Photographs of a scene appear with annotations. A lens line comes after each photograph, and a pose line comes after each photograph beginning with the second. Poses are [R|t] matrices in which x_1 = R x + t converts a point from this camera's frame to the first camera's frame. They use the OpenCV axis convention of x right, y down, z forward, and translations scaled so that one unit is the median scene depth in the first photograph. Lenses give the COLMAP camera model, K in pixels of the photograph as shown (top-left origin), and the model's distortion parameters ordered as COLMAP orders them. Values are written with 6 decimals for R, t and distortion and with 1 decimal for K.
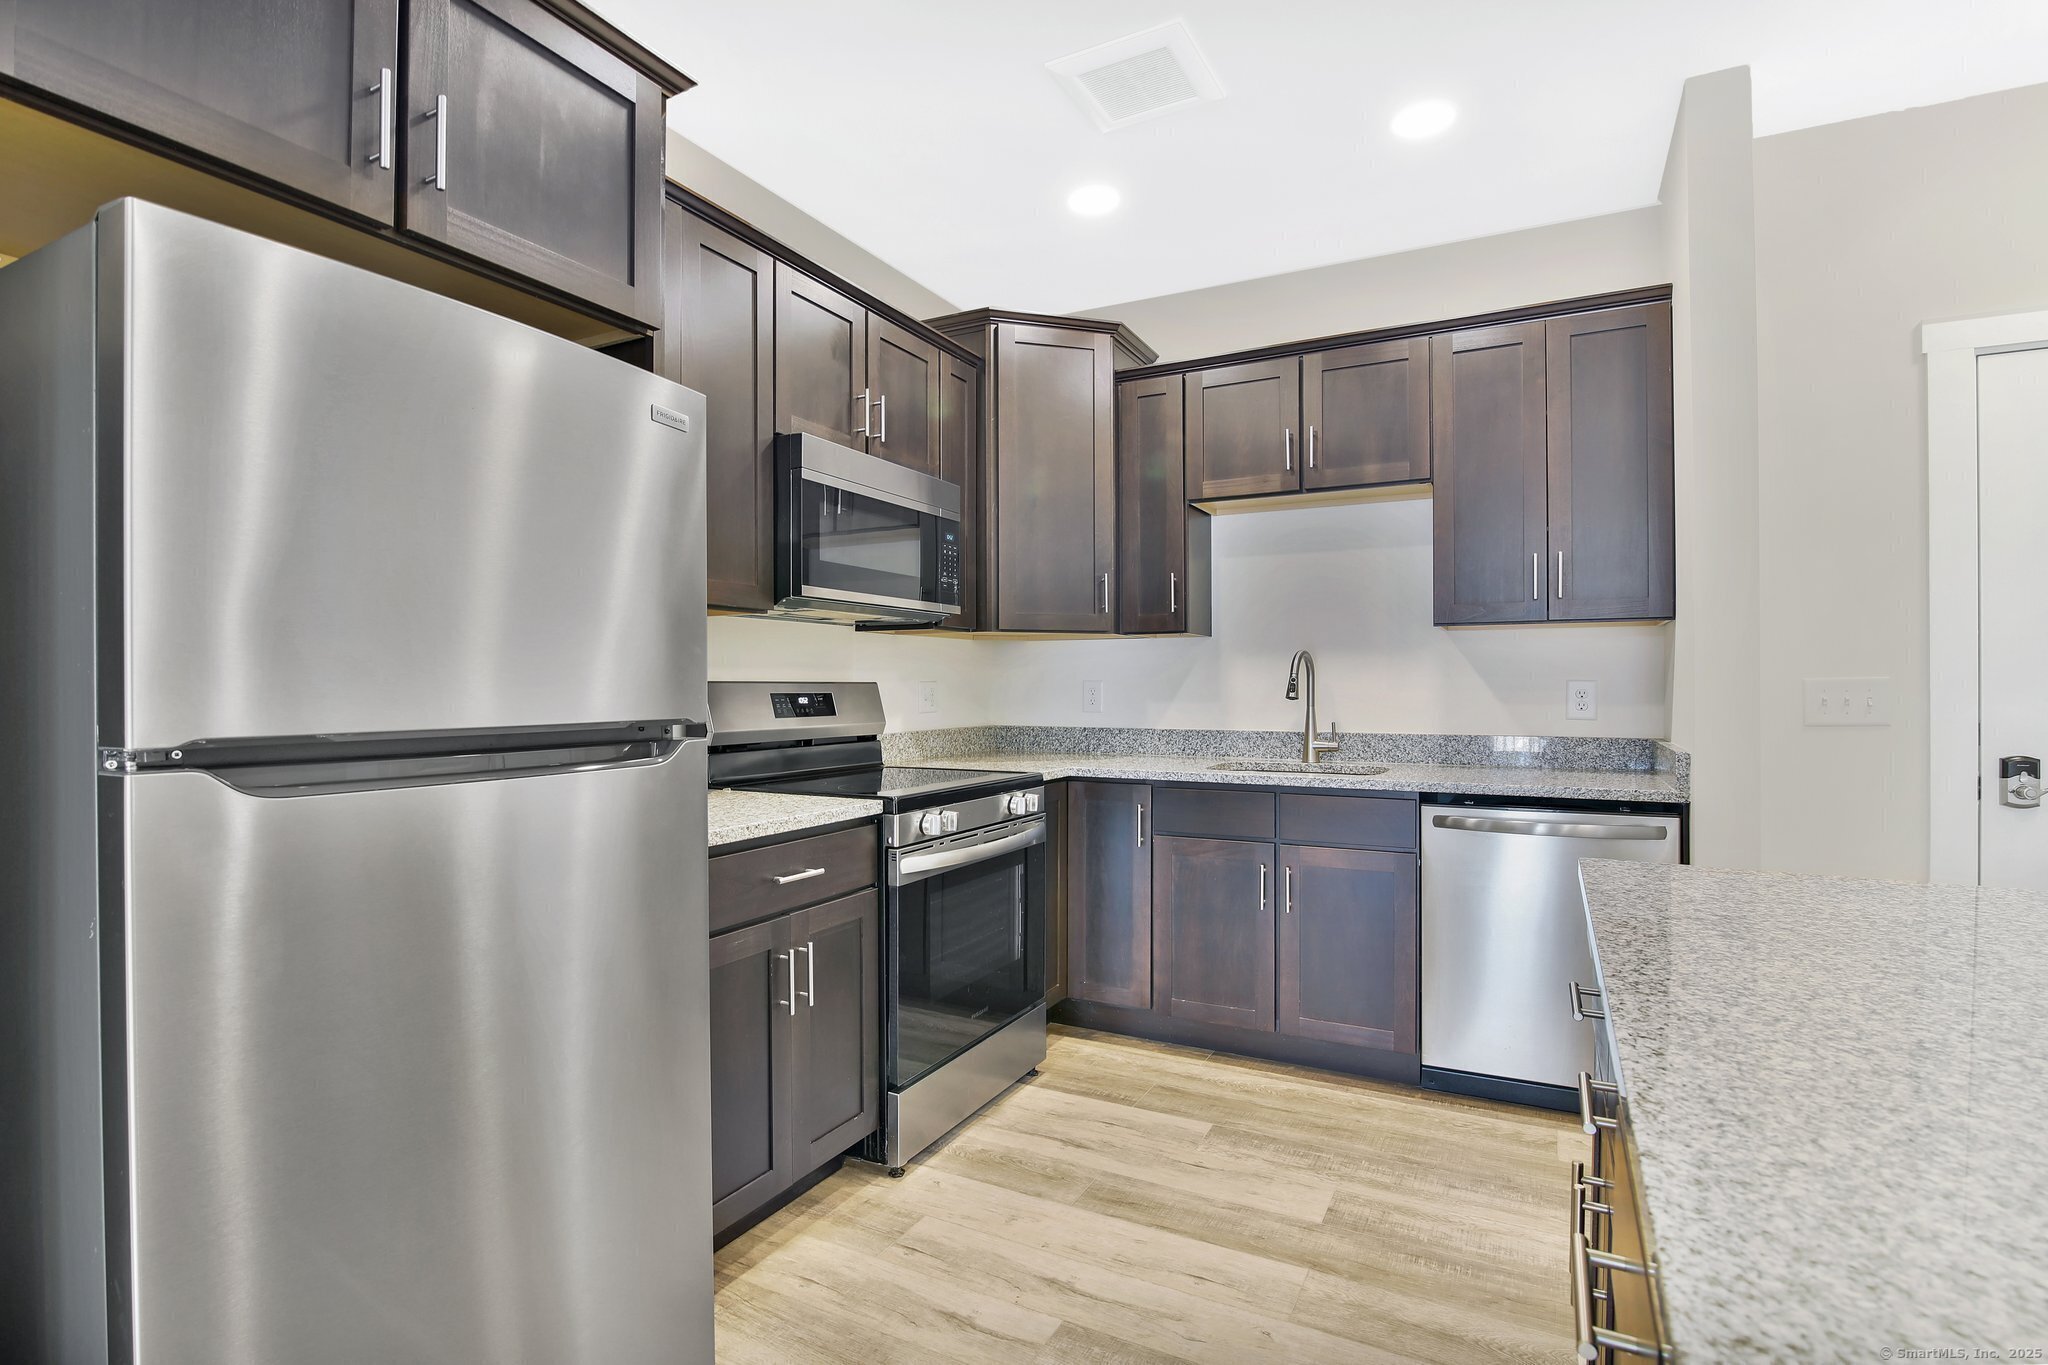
lens RADIAL K [[955.0, 0, 1024.0], [0, 955.0, 682.5], [0, 0, 1]] dist [-0.020653, -0.000021]
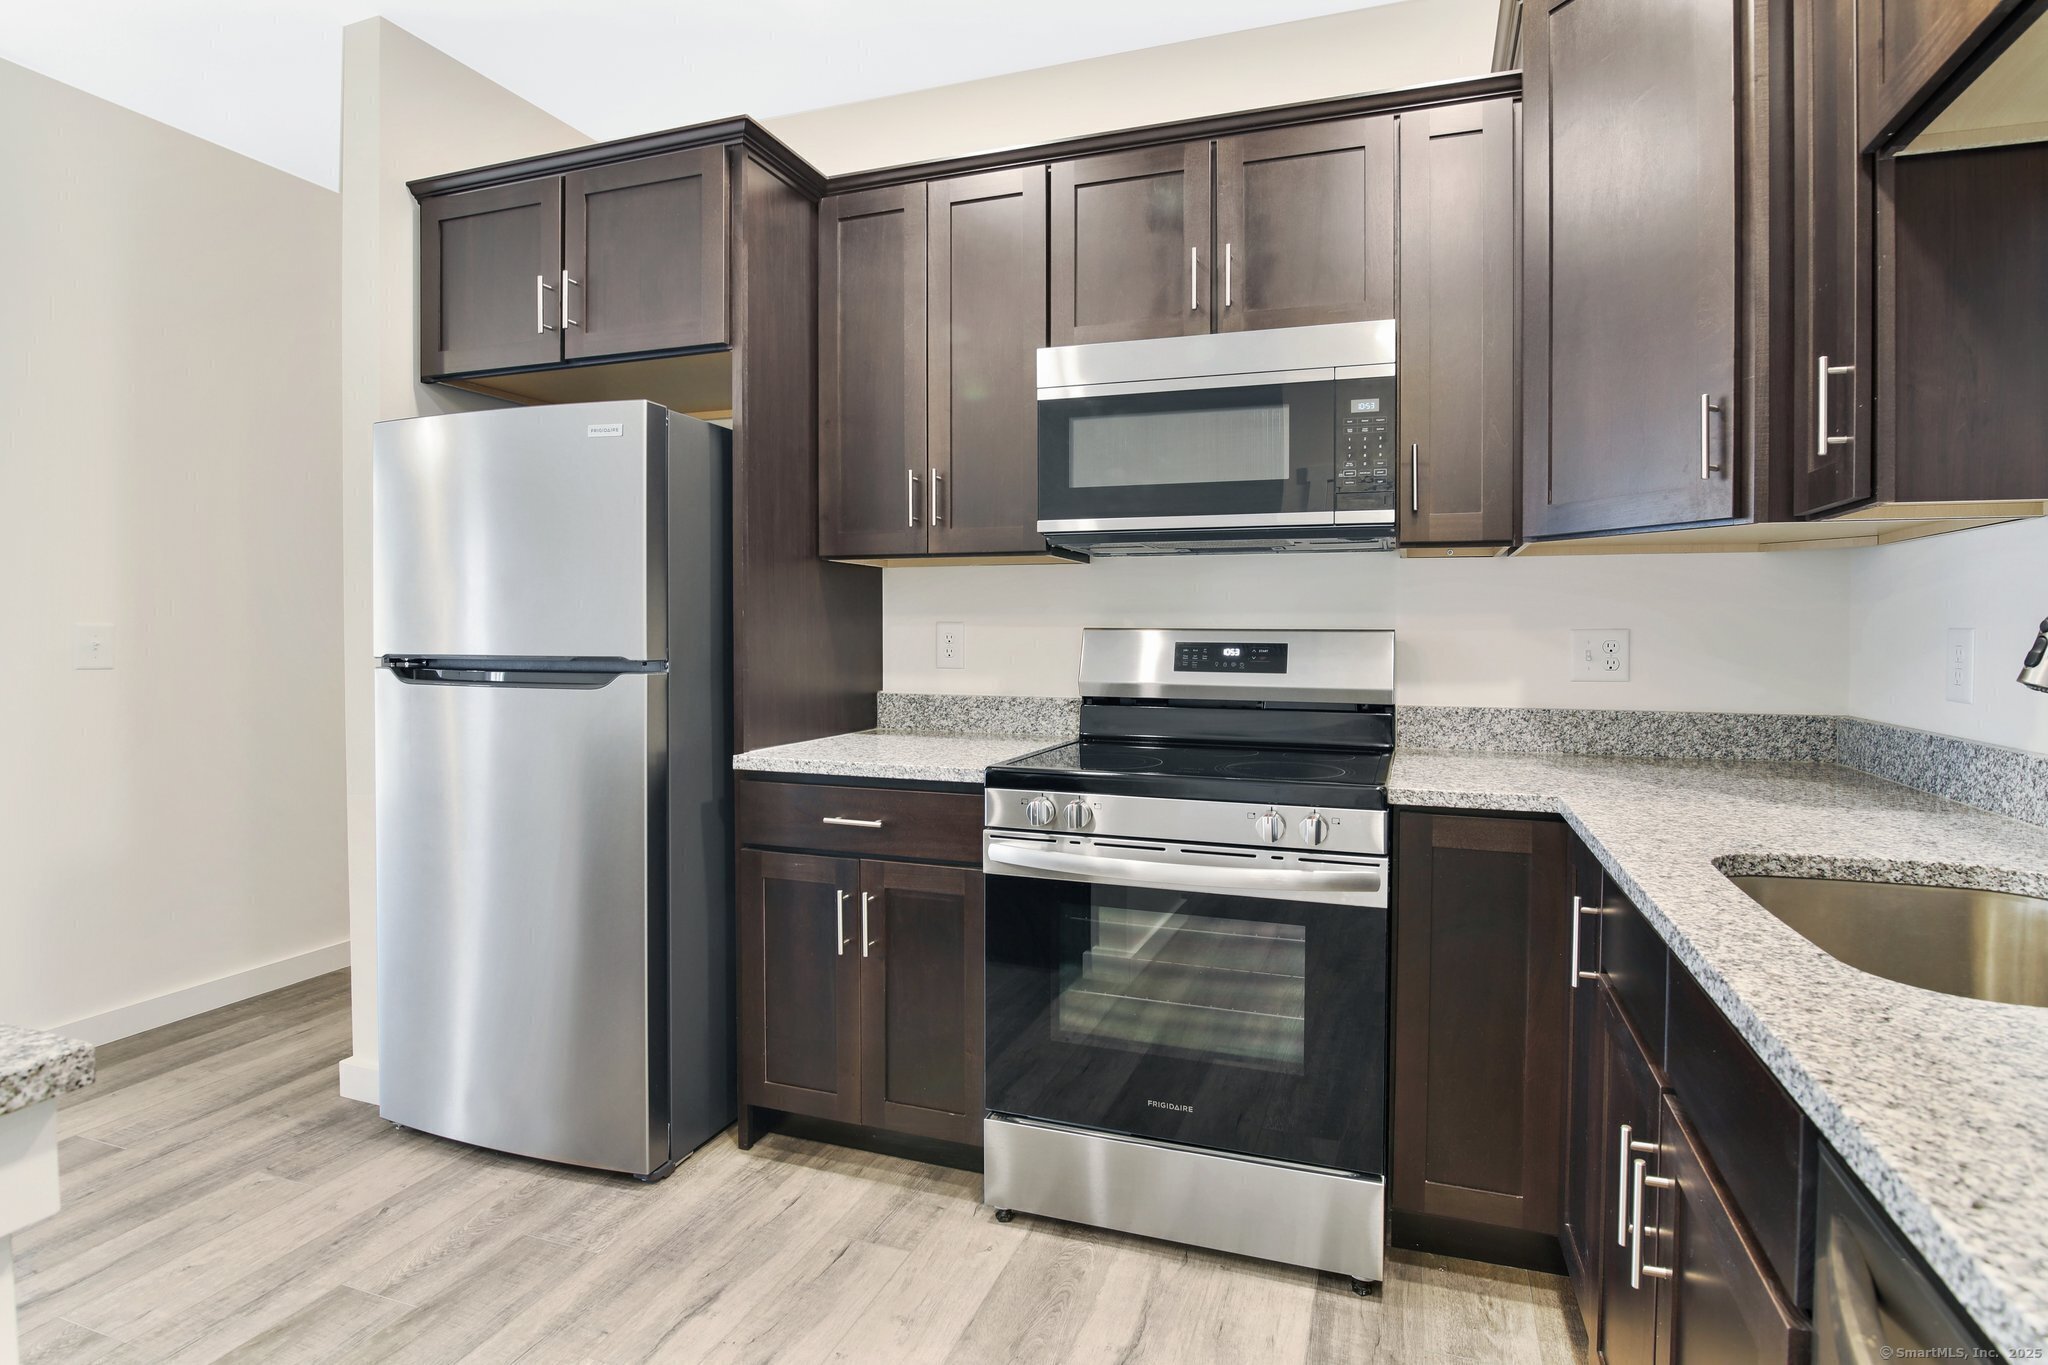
lens RADIAL K [[994.7, 0, 1046.9], [0, 994.7, 643.8], [0, 0, 1]] dist [-0.017613, -0.000052]
pose [[0.181457, 0.015848, -0.983271, 0.552326], [-0.001092, 0.999873, 0.015914, -0.001475], [0.983398, -0.001814, 0.181451, 0.673086]]
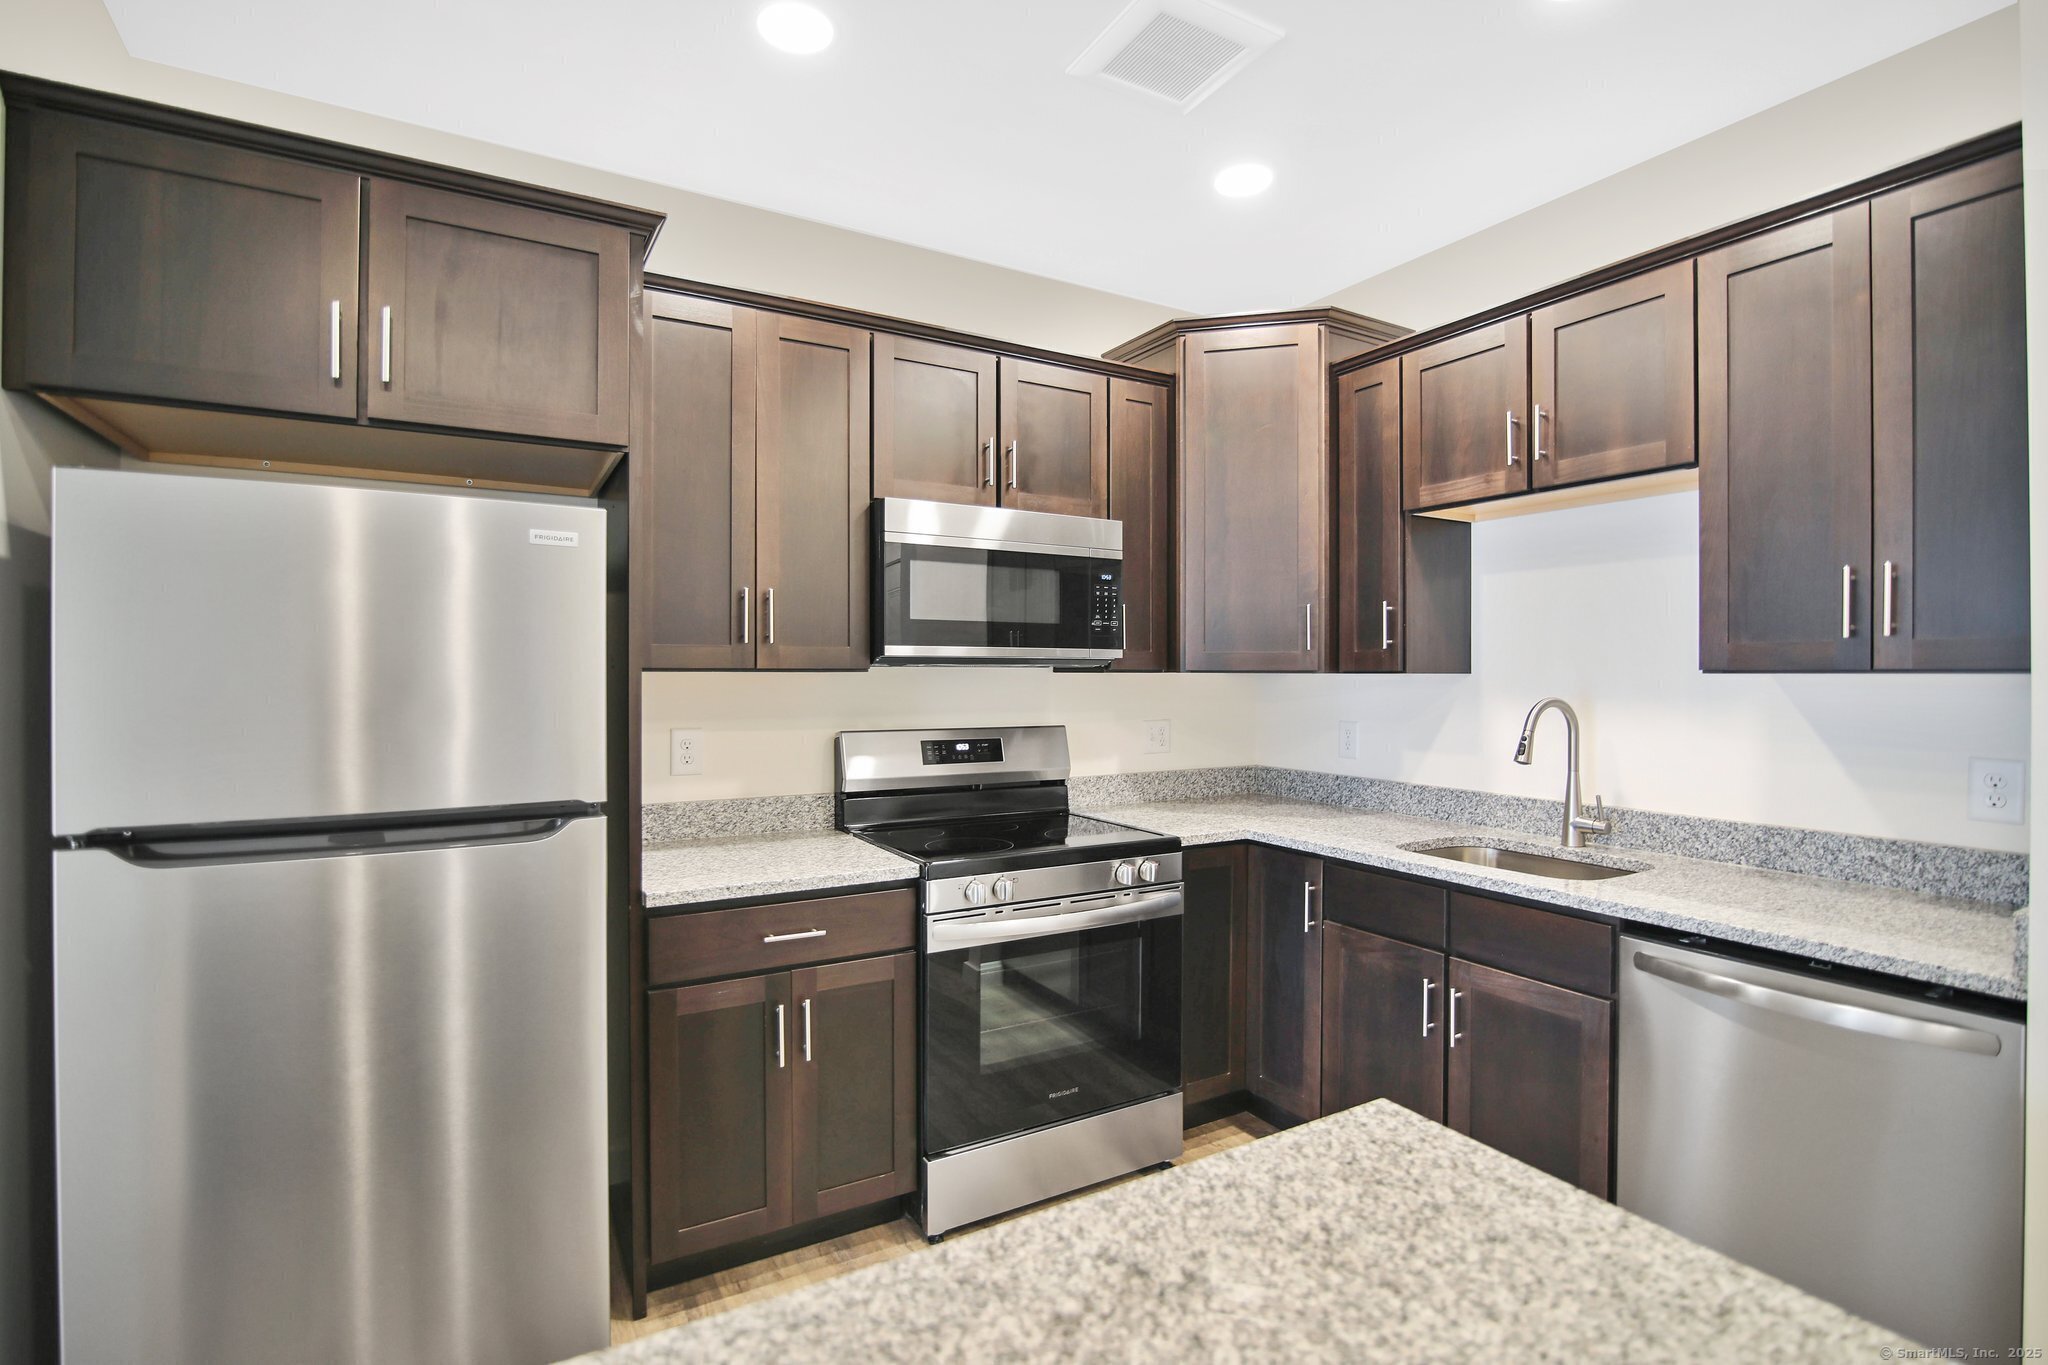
lens RADIAL K [[972.3, 0, 1055.2], [0, 972.3, 678.6], [0, 0, 1]] dist [-0.019553, 0.000381]
pose [[0.863409, 0.002028, -0.504500, 0.367376], [0.000255, 0.999990, 0.004457, -0.057116], [0.504504, -0.003977, 0.863400, 0.148165]]
